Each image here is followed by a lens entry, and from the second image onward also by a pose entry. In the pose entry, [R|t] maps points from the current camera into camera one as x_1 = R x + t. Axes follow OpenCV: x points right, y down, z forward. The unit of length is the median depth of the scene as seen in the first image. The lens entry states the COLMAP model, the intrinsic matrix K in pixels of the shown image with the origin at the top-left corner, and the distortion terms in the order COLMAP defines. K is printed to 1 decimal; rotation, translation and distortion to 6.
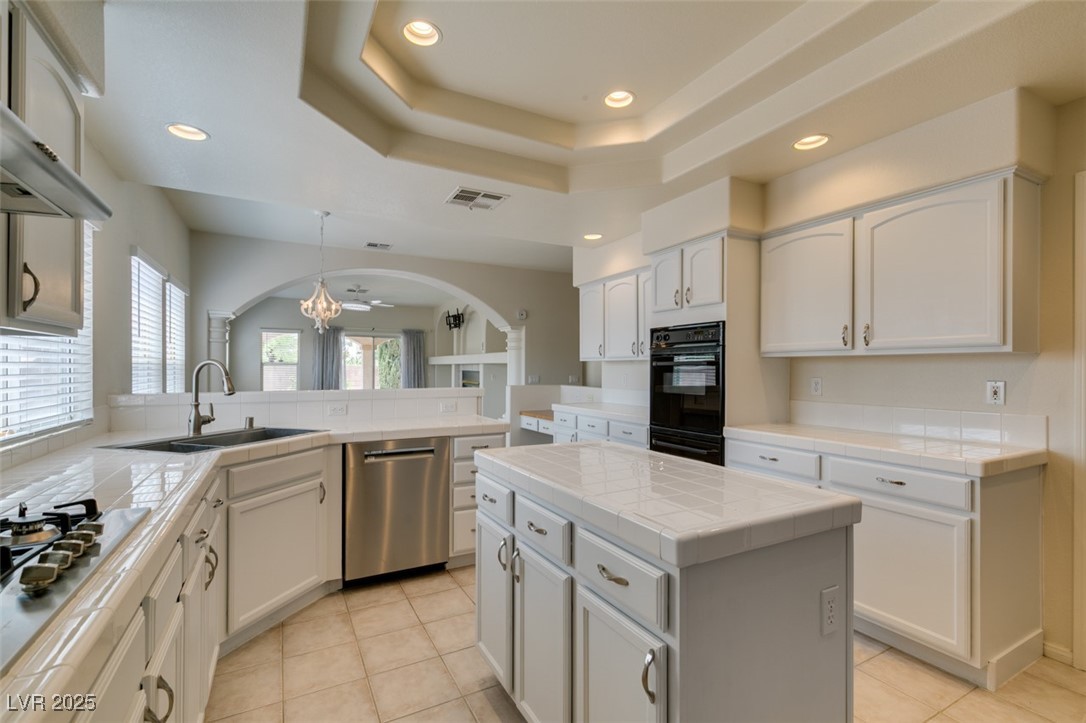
lens RADIAL K [[482.2, 0, 541.8], [0, 482.2, 365.6], [0, 0, 1]] dist [0.001265, -0.001899]
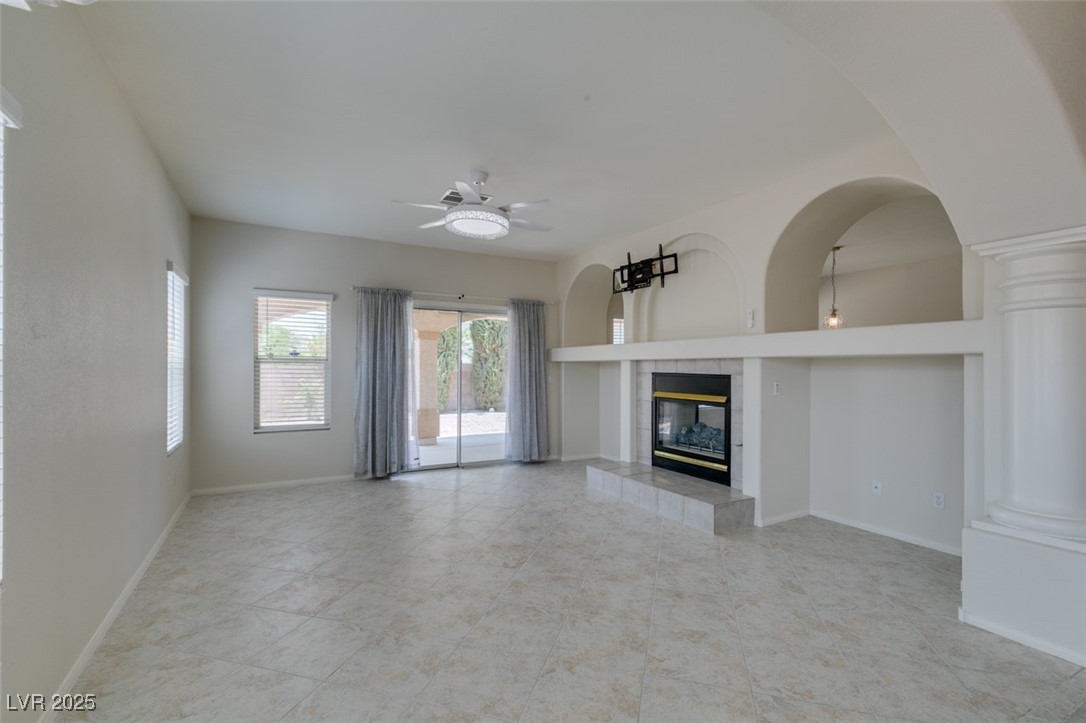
lens RADIAL K [[482.2, 0, 543.8], [0, 482.2, 363.2], [0, 0, 1]] dist [0.001265, -0.001899]
pose [[0.999955, -0.002370, 0.009170, -0.271856], [0.002397, 0.999993, -0.002879, 0.001705], [-0.009164, 0.002900, 0.999954, 0.469612]]
